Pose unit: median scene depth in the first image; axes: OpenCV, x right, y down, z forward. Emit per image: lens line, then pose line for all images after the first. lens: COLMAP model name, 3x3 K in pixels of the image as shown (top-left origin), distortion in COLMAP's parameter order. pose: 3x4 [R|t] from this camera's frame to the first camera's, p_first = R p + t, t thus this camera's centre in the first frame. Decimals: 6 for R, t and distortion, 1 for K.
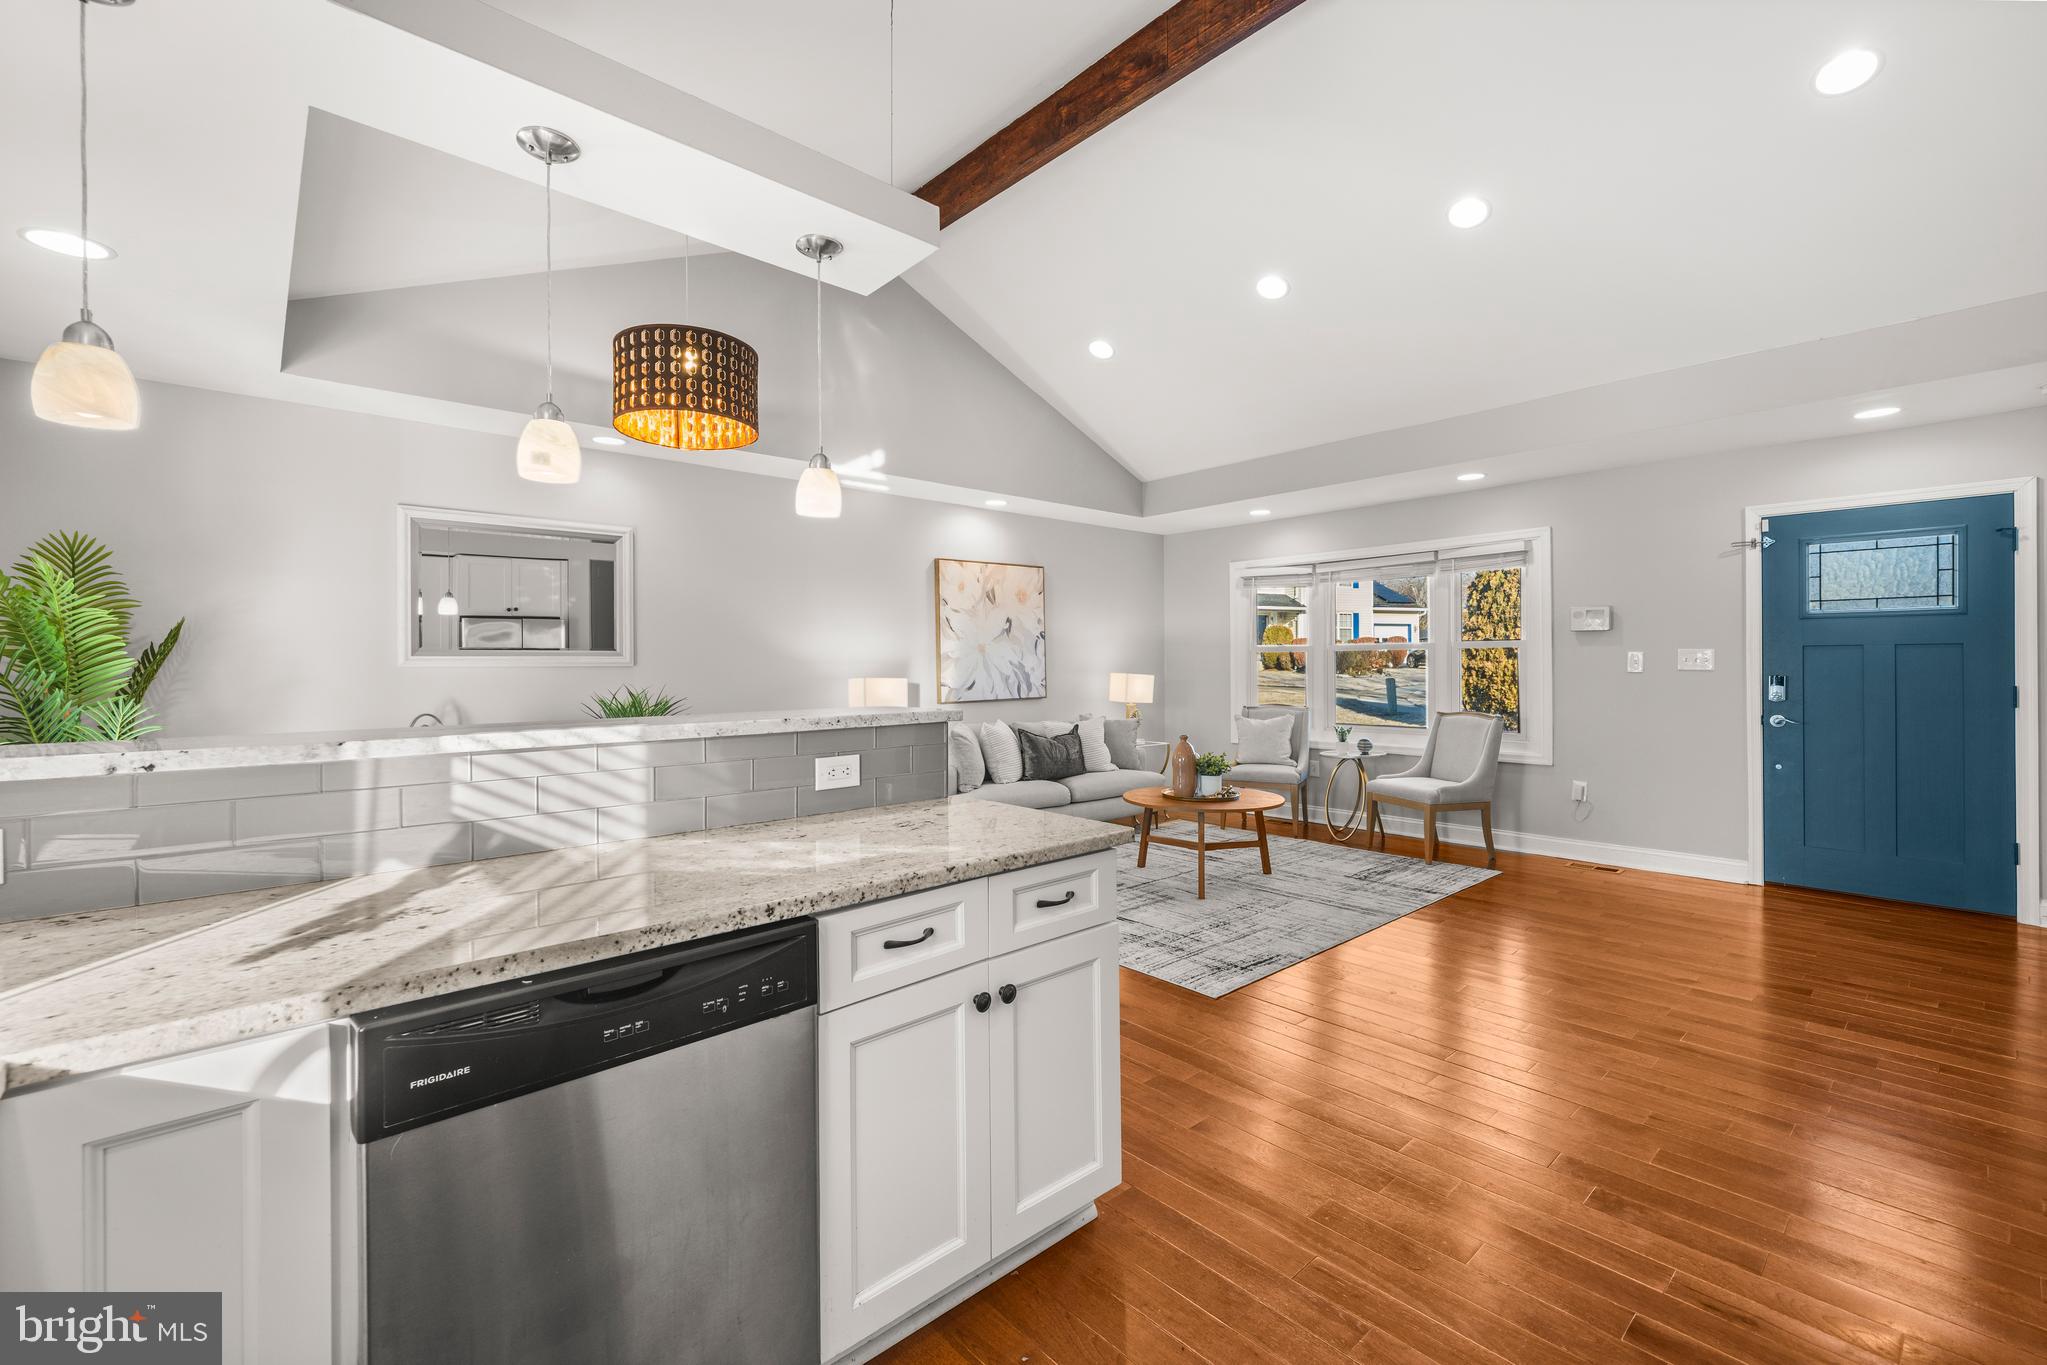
lens RADIAL K [[865.2, 0, 1018.8], [0, 865.2, 673.7], [0, 0, 1]] dist [0.001945, 0.000093]
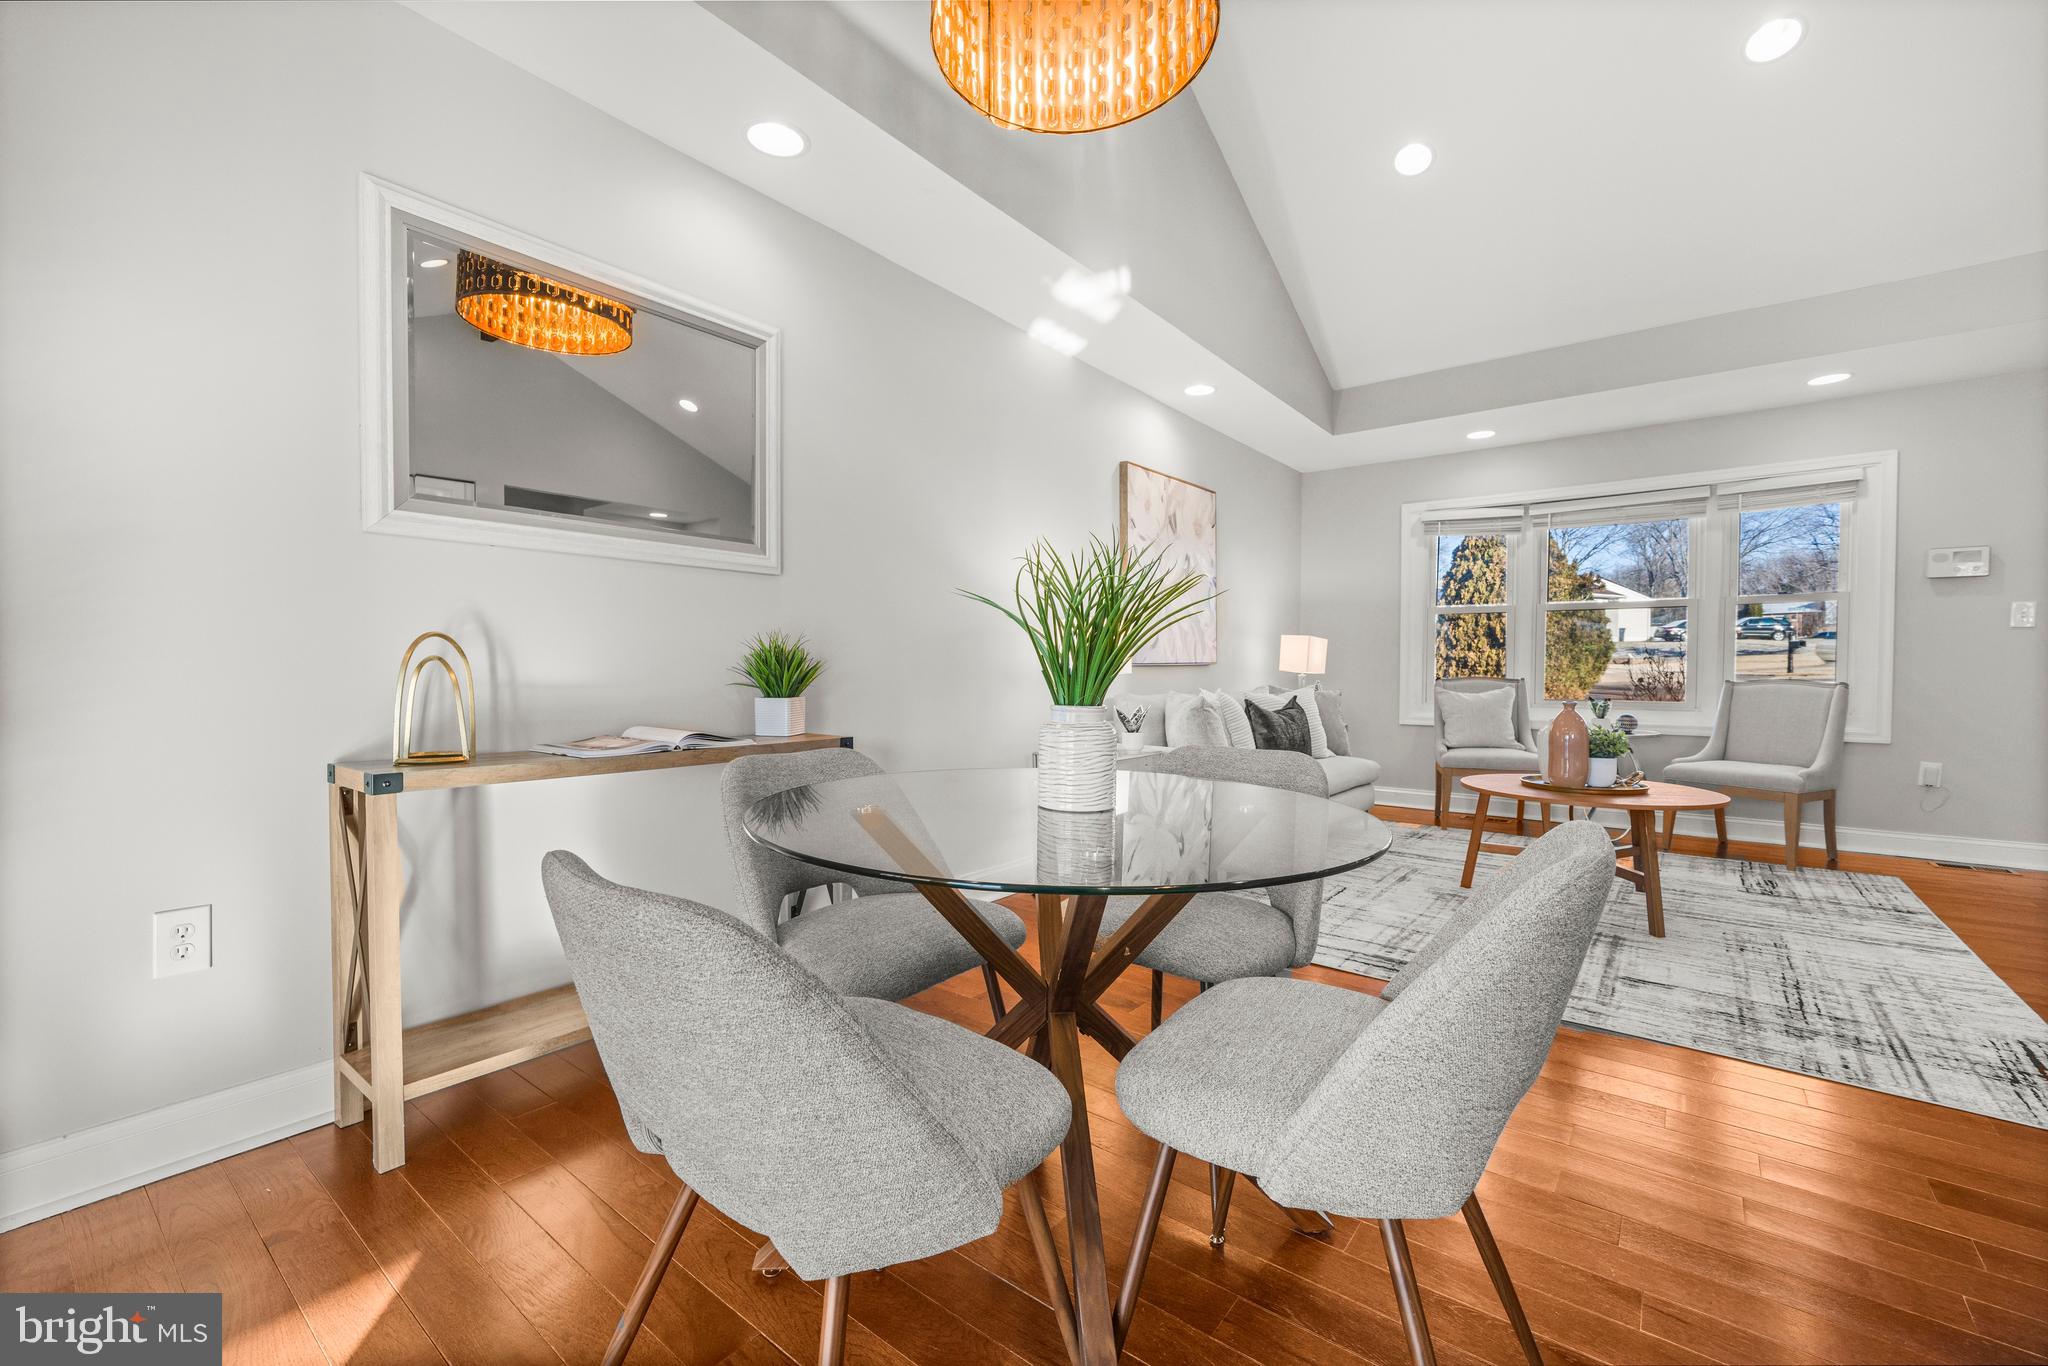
lens RADIAL K [[844.0, 0, 1024.8], [0, 844.0, 686.3], [0, 0, 1]] dist [0.001073, -0.000034]
pose [[0.984218, 0.006646, 0.176835, -0.295110], [-0.008783, 0.999898, 0.011305, 0.044709], [-0.176742, -0.012680, 0.984176, 0.324778]]
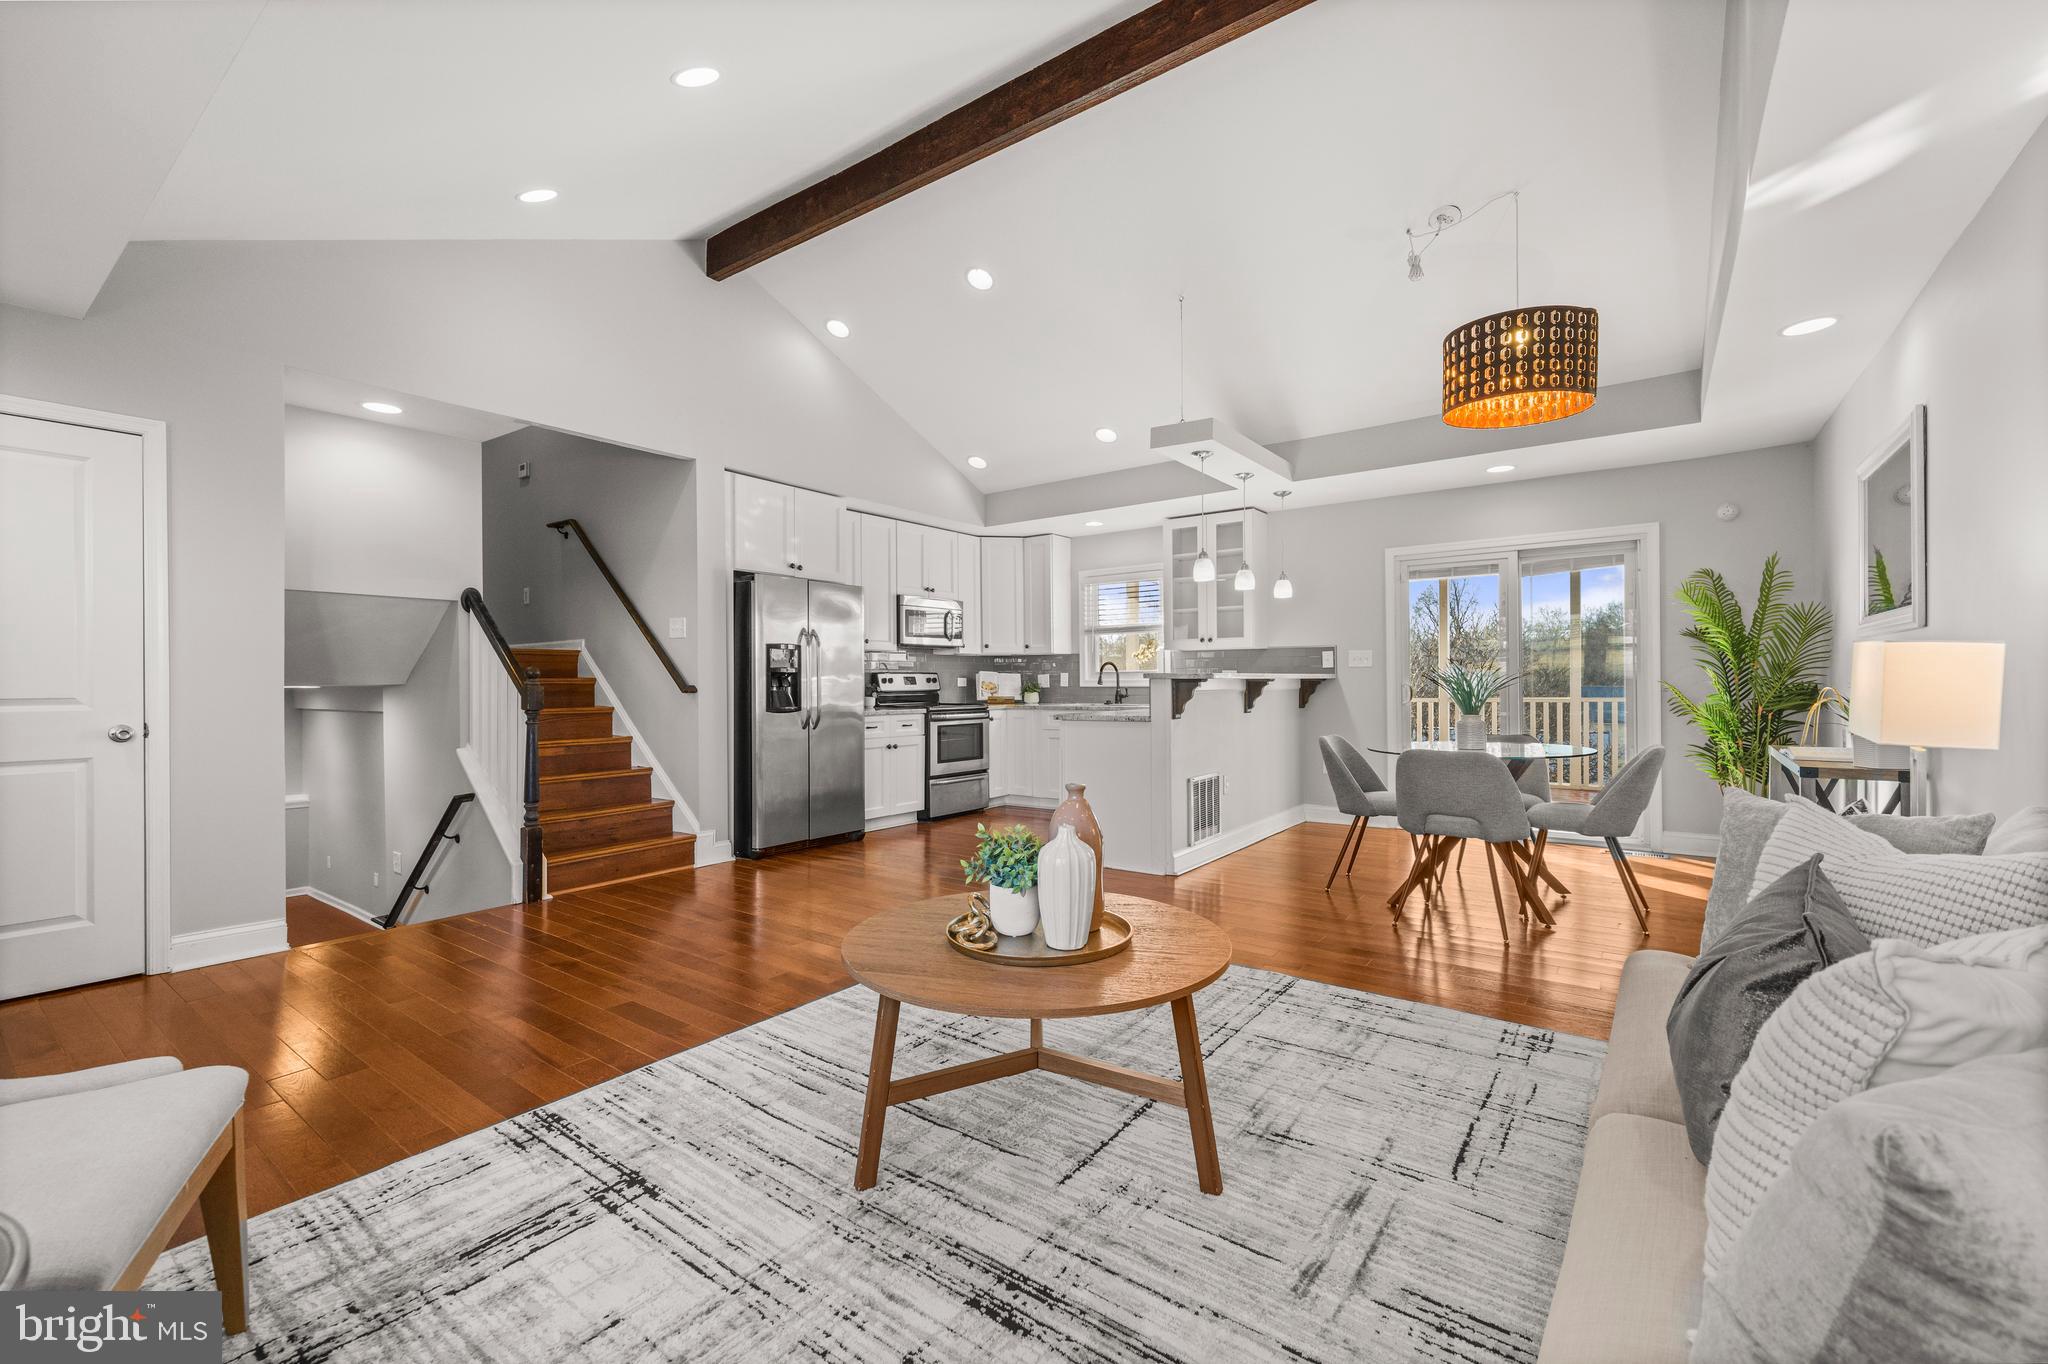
lens RADIAL K [[856.1, 0, 1024.0], [0, 856.1, 682.0], [0, 0, 1]] dist [-0.001392, 0.000131]
pose [[-0.979091, 0.013851, -0.202952, 0.242134], [0.010908, 0.999819, 0.015615, 0.011782], [0.203131, 0.013074, -0.979064, 1.132699]]
